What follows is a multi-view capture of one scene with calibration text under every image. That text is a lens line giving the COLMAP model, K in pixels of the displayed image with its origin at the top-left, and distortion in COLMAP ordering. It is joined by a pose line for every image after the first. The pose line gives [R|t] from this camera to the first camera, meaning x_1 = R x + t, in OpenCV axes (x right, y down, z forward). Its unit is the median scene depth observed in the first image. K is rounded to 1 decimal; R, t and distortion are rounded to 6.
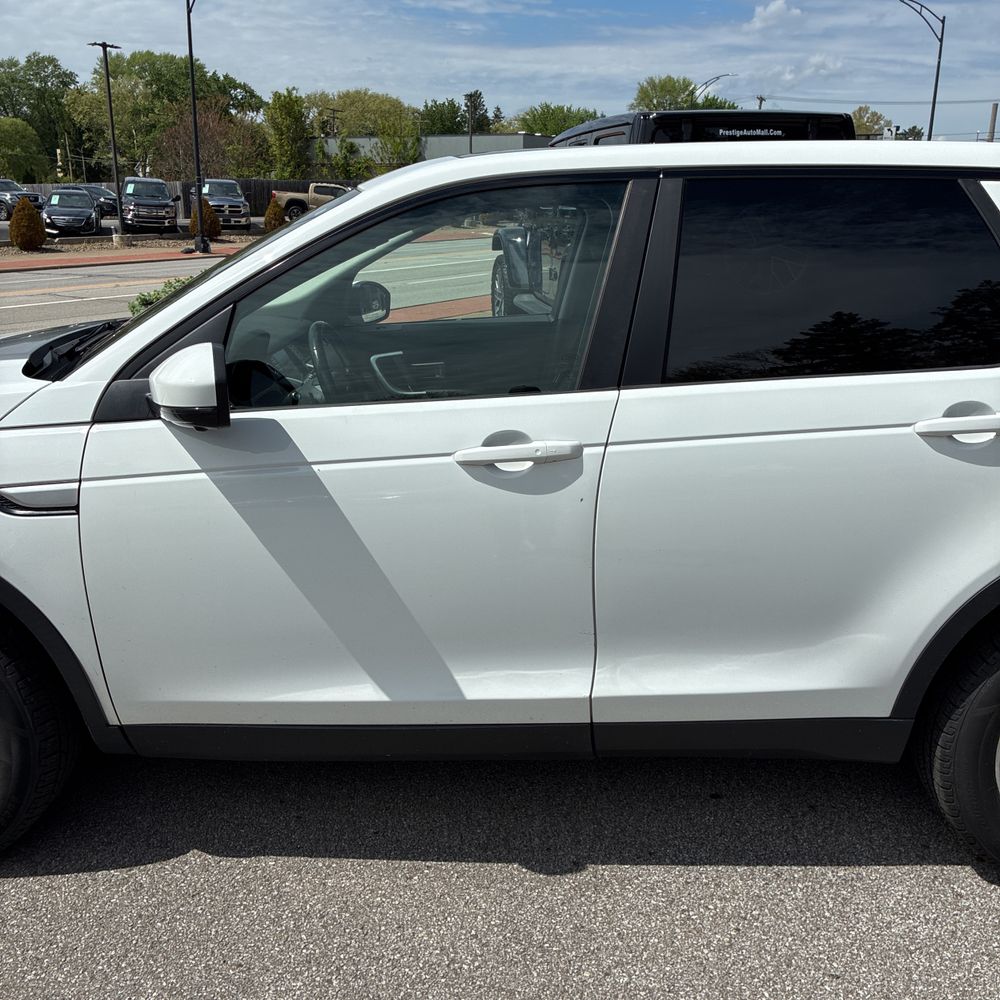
lens RADIAL K [[1013.4, 0, 497.9], [0, 1013.4, 506.5], [0, 0, 1]] dist [0.017595, 0.000000]
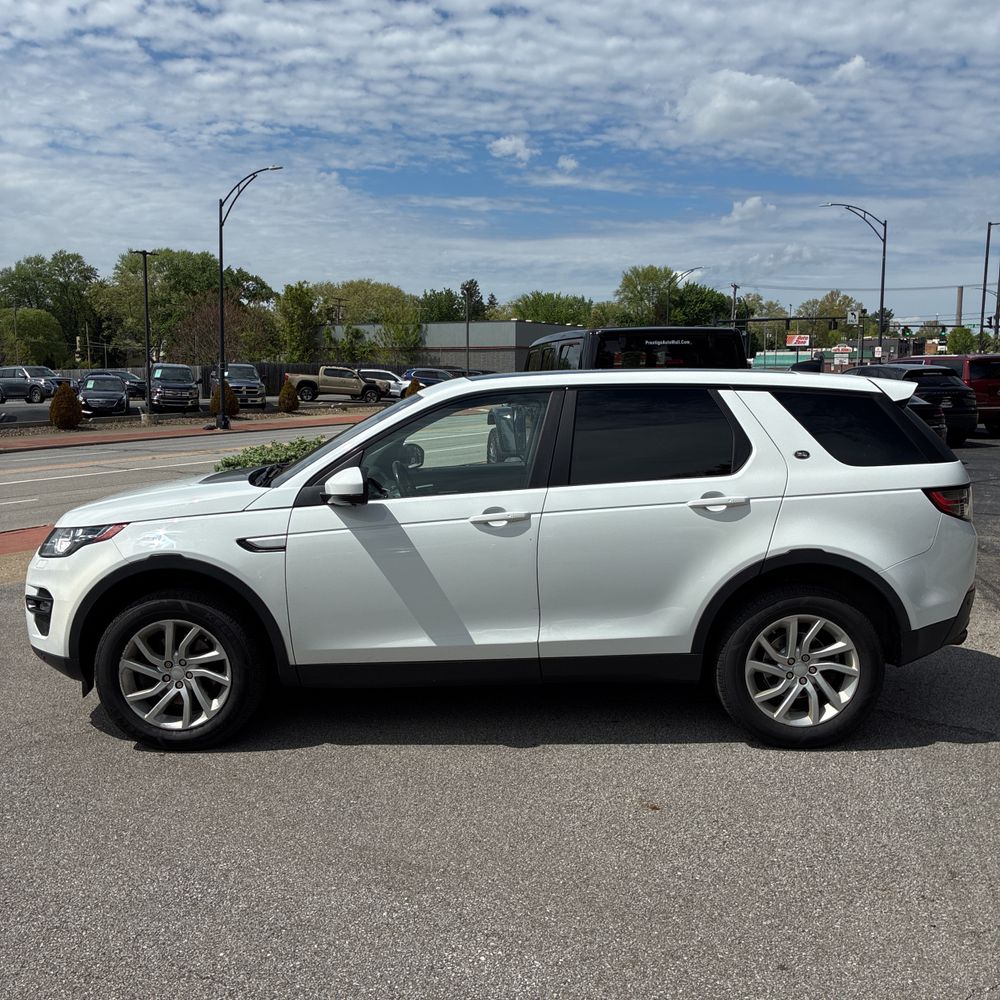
lens RADIAL K [[1013.4, 0, 497.5], [0, 1013.4, 495.8], [0, 0, 1]] dist [0.017595, 0.000000]
pose [[0.999949, -0.009555, 0.003143, 0.008340], [0.009959, 0.984323, -0.176096, 0.227184], [-0.001411, 0.176119, 0.984368, -0.893228]]
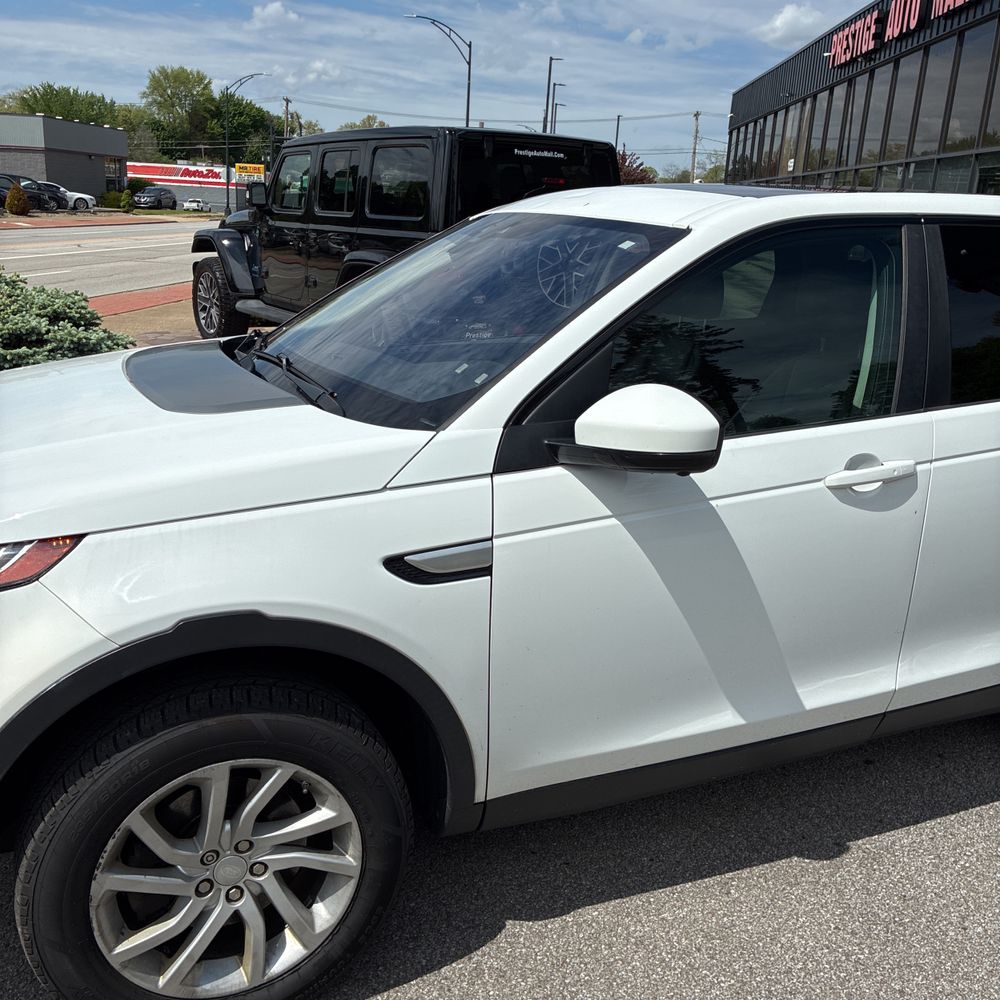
lens RADIAL K [[1013.4, 0, 484.3], [0, 1013.4, 503.4], [0, 0, 1]] dist [0.017595, 0.000000]
pose [[0.905372, -0.080392, 0.416939, -0.684248], [0.080631, 0.996598, 0.017071, -0.062588], [-0.416893, 0.018162, 0.908774, 0.155730]]
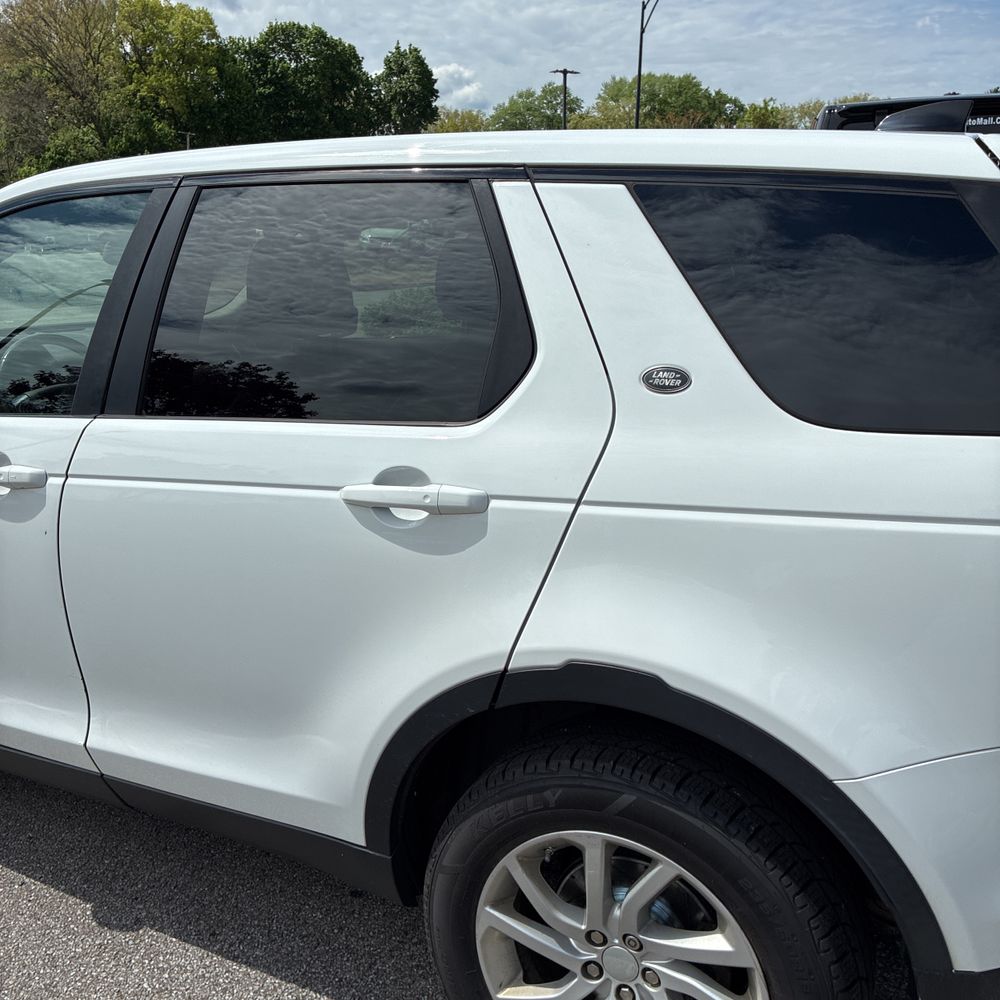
lens RADIAL K [[1013.4, 0, 494.1], [0, 1013.4, 513.7], [0, 0, 1]] dist [0.017595, 0.000000]
pose [[0.897173, 0.112396, -0.427139, 0.719707], [-0.114931, 0.993173, 0.019938, -0.076136], [0.426464, 0.031204, 0.903966, 0.279400]]
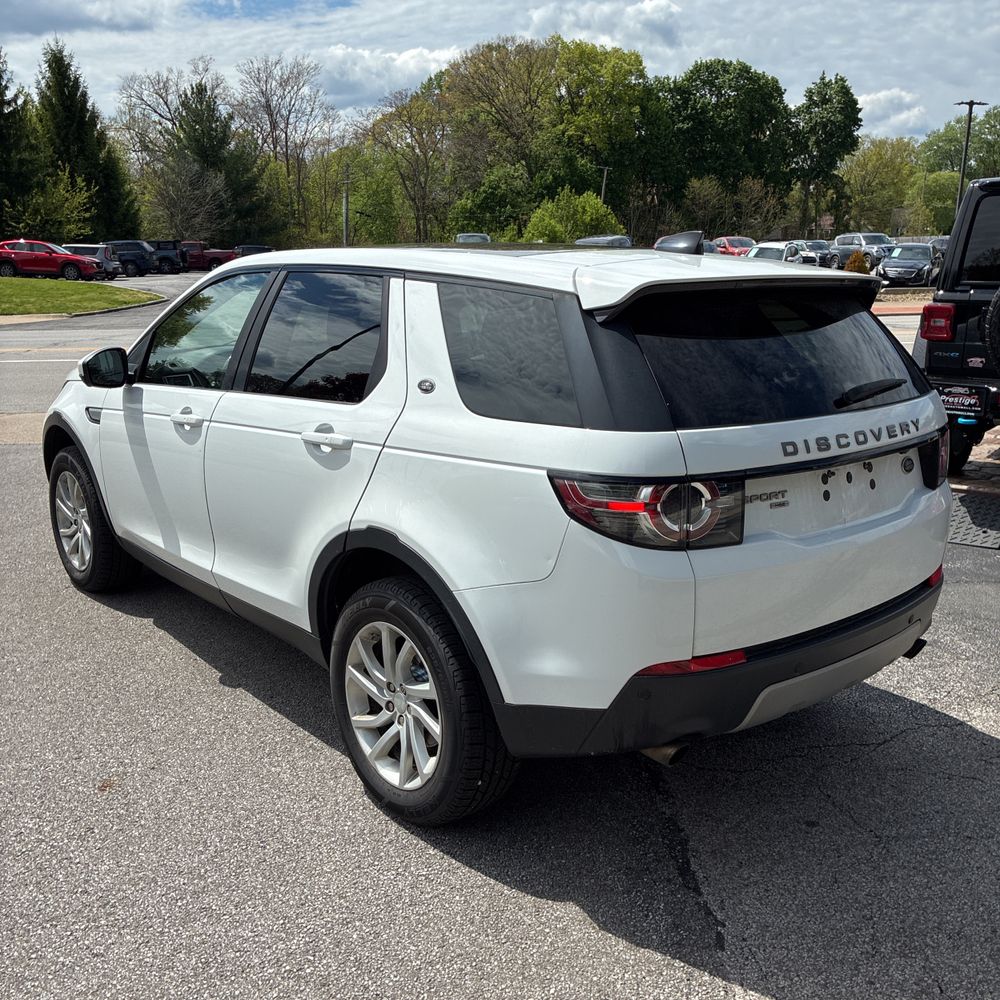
lens RADIAL K [[1013.4, 0, 496.4], [0, 1013.4, 500.6], [0, 0, 1]] dist [0.017595, 0.000000]
pose [[0.665484, 0.181567, -0.723992, 1.448682], [-0.217838, 0.974980, 0.044277, -0.094986], [0.713917, 0.128247, 0.688386, 0.141527]]
